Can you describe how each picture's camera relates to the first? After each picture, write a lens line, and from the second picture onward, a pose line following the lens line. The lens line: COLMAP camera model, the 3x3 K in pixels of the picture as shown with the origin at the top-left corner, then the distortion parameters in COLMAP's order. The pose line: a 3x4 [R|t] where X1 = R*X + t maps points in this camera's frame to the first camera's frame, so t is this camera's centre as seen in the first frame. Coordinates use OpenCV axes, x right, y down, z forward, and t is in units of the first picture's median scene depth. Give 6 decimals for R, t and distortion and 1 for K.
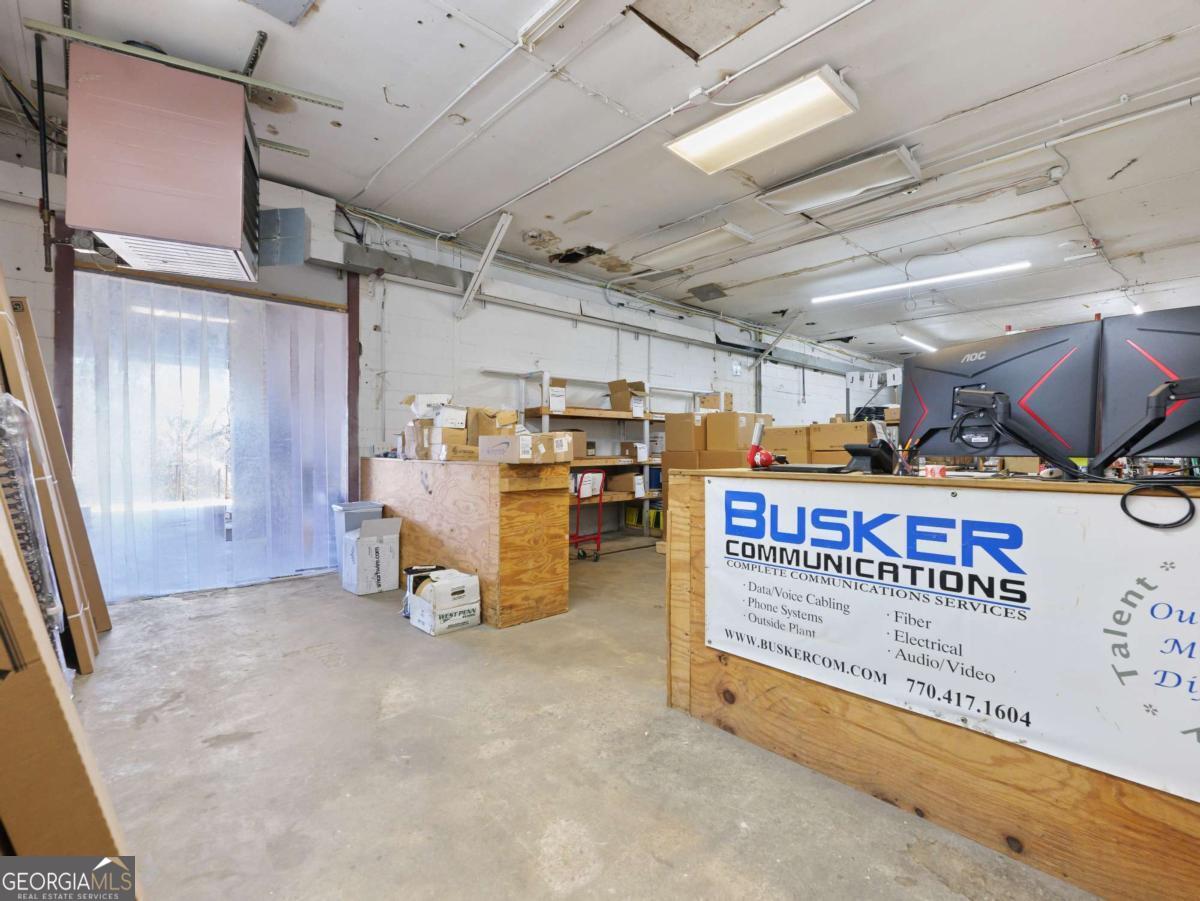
lens RADIAL K [[551.6, 0, 598.7], [0, 551.6, 451.2], [0, 0, 1]] dist [0.001409, 0.000065]
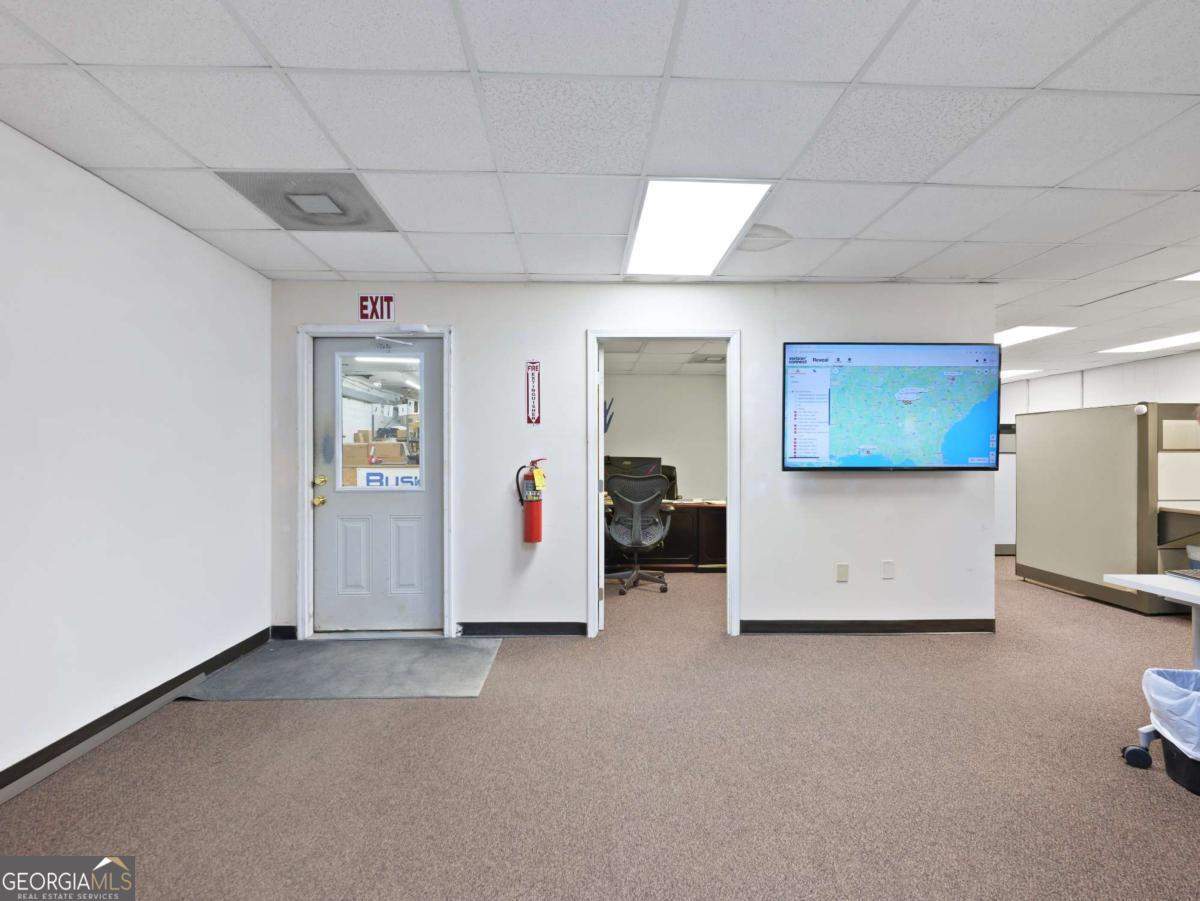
lens RADIAL K [[551.6, 0, 597.0], [0, 551.6, 454.7], [0, 0, 1]] dist [0.001409, 0.000065]
pose [[0.652721, -0.000414, 0.757598, -1.040811], [0.006429, 0.999967, -0.004993, 0.006712], [-0.757571, 0.008130, 0.652702, -1.539873]]
